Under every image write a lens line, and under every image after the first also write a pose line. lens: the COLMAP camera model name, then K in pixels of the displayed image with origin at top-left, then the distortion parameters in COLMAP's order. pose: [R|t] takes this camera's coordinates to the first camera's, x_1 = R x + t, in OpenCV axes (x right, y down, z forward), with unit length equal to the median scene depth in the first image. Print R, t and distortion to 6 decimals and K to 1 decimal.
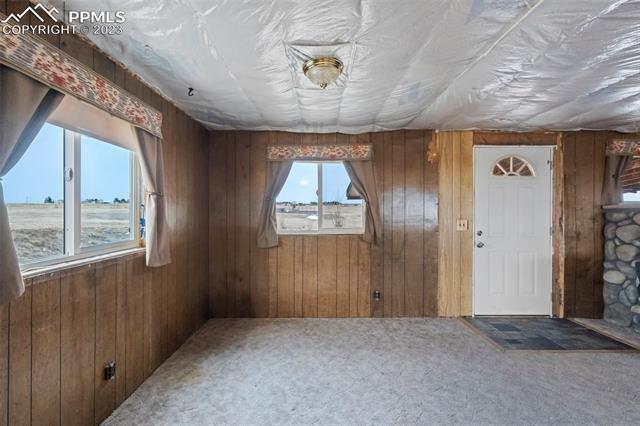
lens RADIAL K [[291.9, 0, 320.0], [0, 291.9, 213.0], [0, 0, 1]] dist [0.003044, 0.000450]
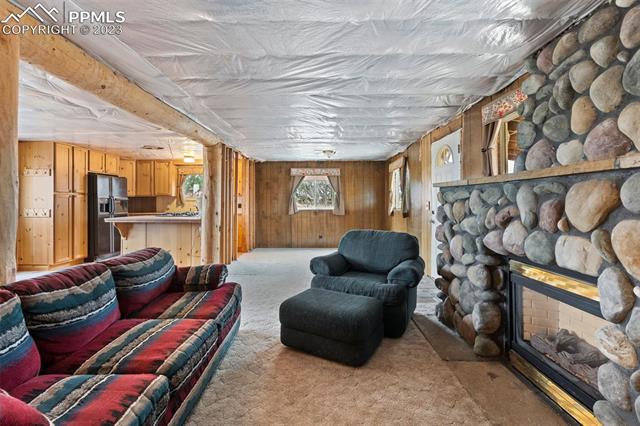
lens RADIAL K [[301.4, 0, 317.4], [0, 301.4, 198.6], [0, 0, 1]] dist [-0.000247, 0.000459]
pose [[-0.004031, -0.012782, -0.999910, 1.850820], [-0.003353, 0.999913, -0.012768, 0.028887], [0.999986, 0.003301, -0.004074, 0.509751]]
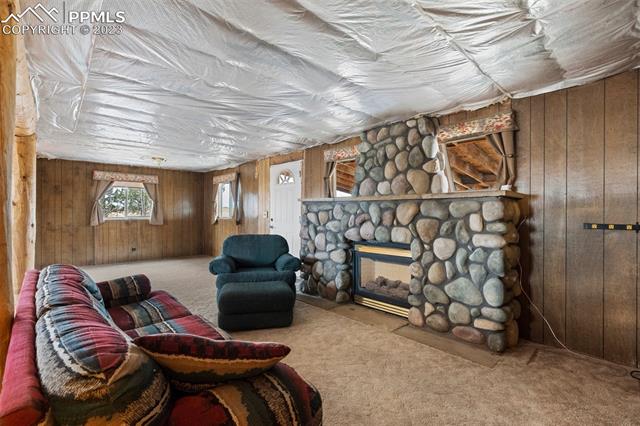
lens RADIAL K [[295.0, 0, 320.0], [0, 295.0, 213.0], [0, 0, 1]] dist [-0.006441, -0.000280]
pose [[0.690191, 0.003044, -0.723621, 1.917455], [-0.005848, 0.999982, -0.001371, 0.032932], [0.723604, 0.005178, 0.690196, 0.064430]]
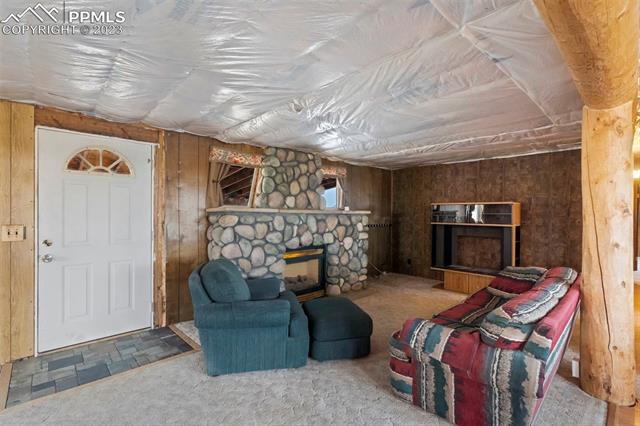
lens RADIAL K [[295.0, 0, 320.0], [0, 295.0, 213.0], [0, 0, 1]] dist [-0.006441, -0.000280]
pose [[0.722857, 0.004346, 0.690984, 0.533545], [-0.003523, 0.999990, -0.002604, -0.008898], [-0.690988, -0.000552, 0.722866, -0.037443]]
